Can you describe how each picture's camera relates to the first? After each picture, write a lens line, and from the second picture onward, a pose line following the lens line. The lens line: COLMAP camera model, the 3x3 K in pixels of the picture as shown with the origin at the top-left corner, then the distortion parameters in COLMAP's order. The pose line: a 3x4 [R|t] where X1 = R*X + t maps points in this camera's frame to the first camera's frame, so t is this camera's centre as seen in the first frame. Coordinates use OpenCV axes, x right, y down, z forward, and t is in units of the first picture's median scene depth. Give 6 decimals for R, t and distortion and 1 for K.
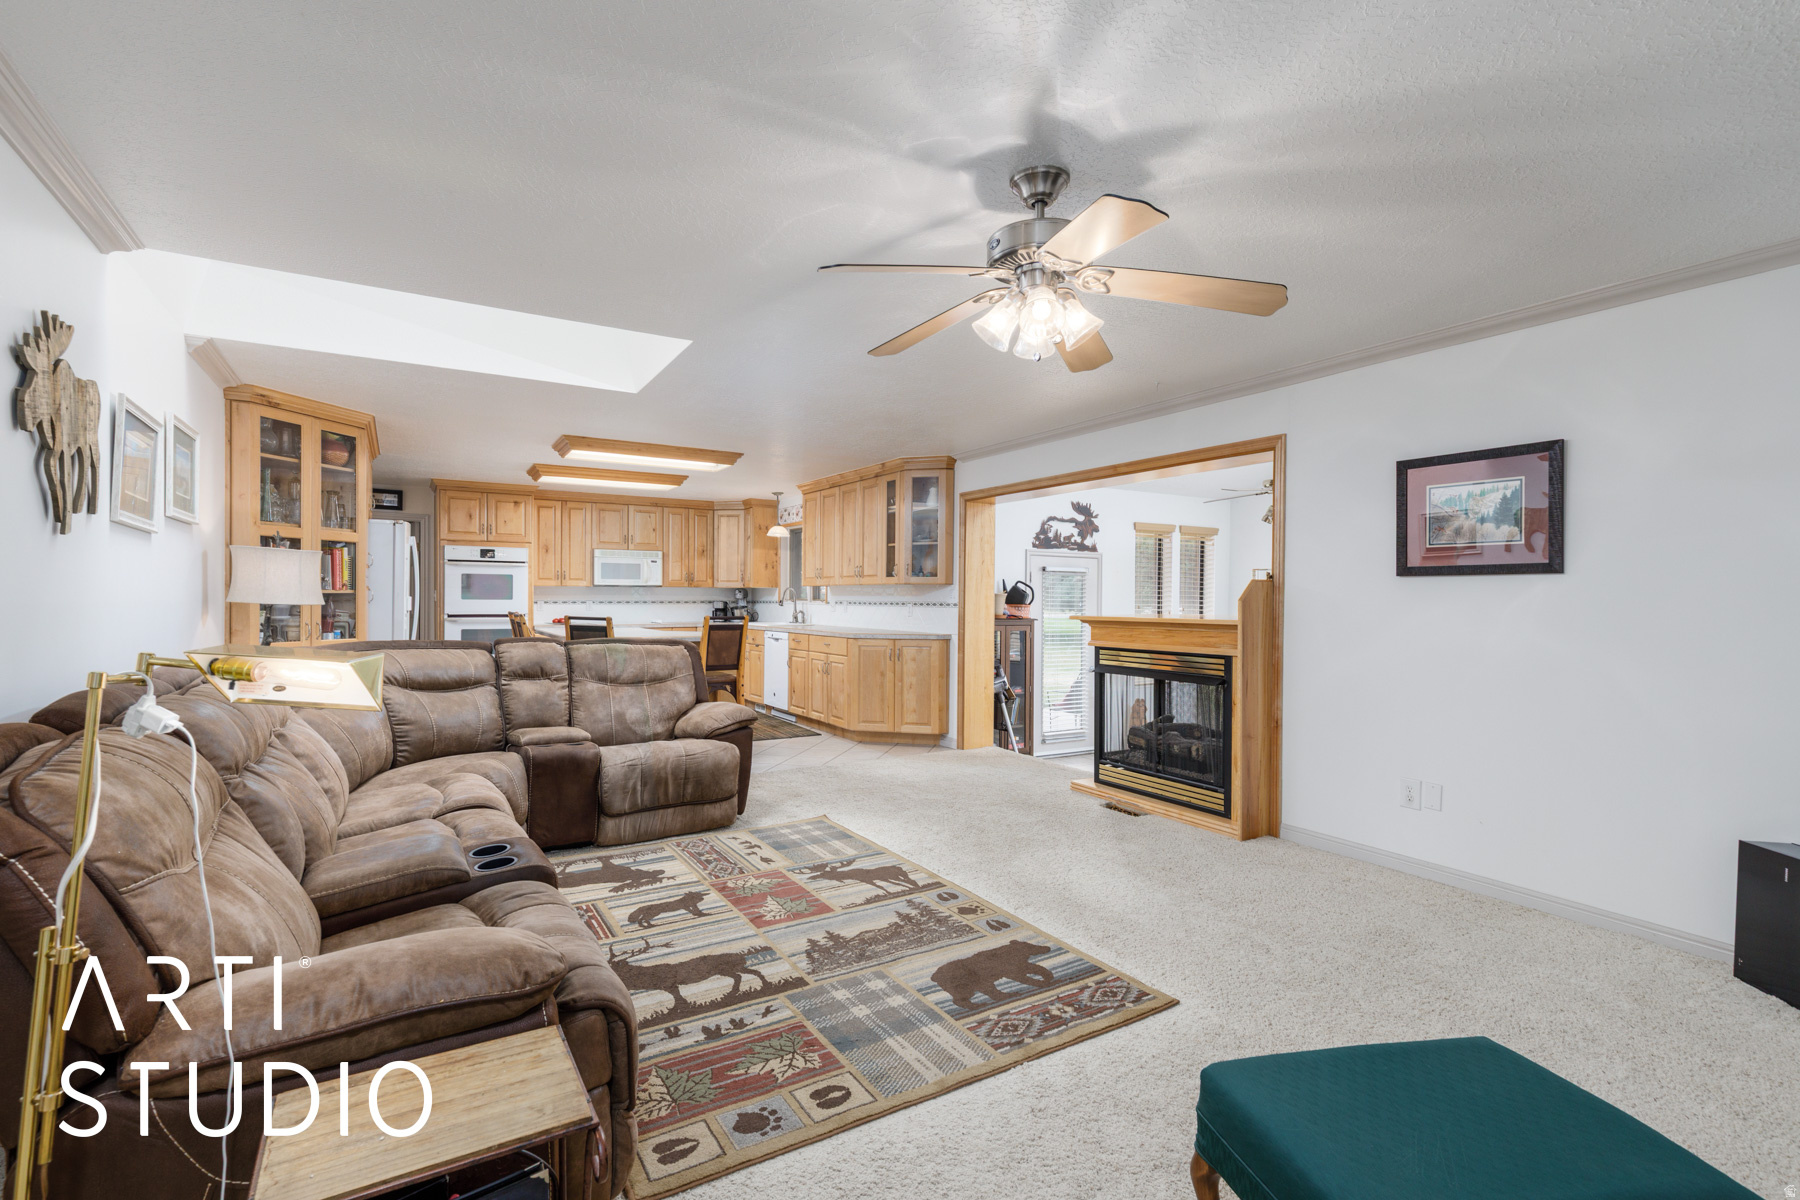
lens RADIAL K [[809.3, 0, 906.7], [0, 809.3, 597.9], [0, 0, 1]] dist [0.012518, 0.000182]
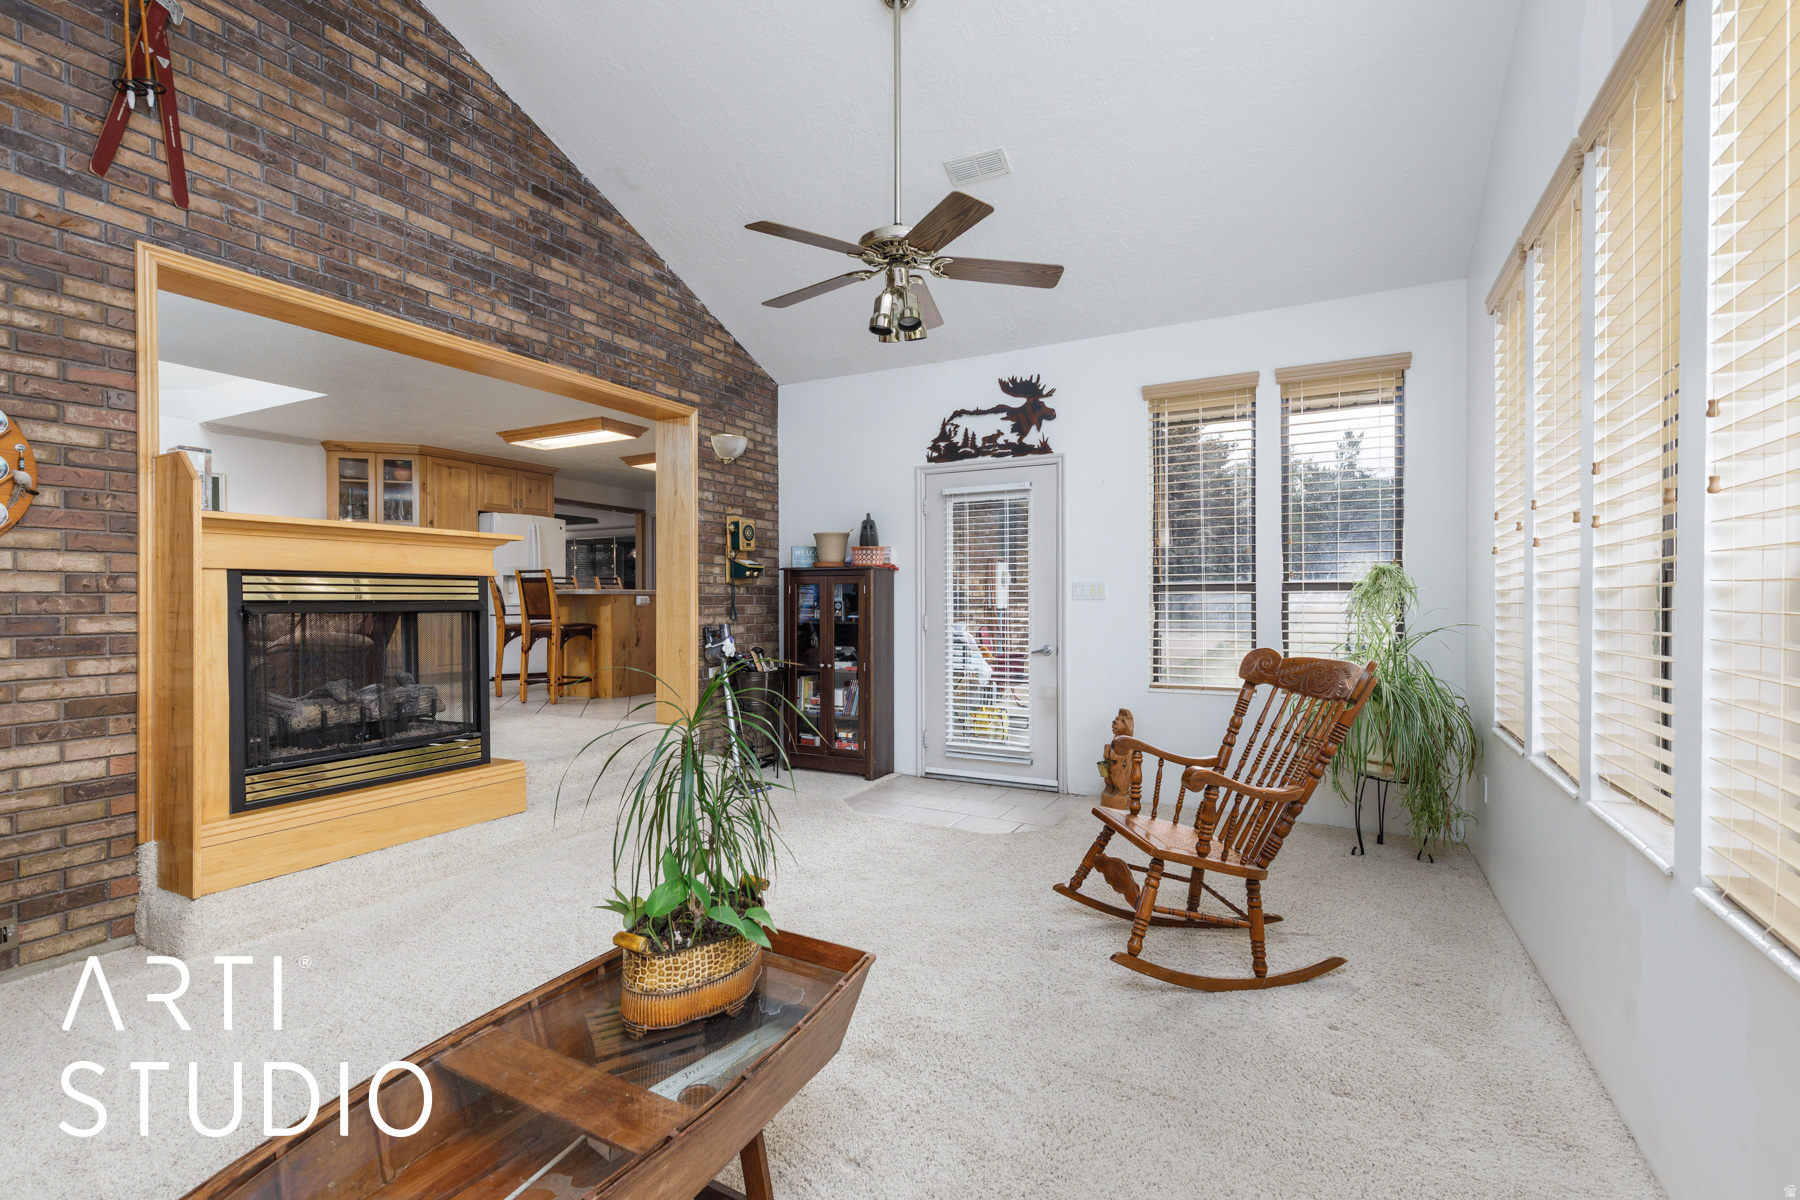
lens RADIAL K [[809.3, 0, 906.7], [0, 809.3, 597.9], [0, 0, 1]] dist [0.012518, 0.000182]
pose [[0.510900, -0.012357, -0.859551, 1.800205], [0.007781, 0.999922, -0.009750, 0.139510], [0.859605, -0.001707, 0.510957, 1.601339]]
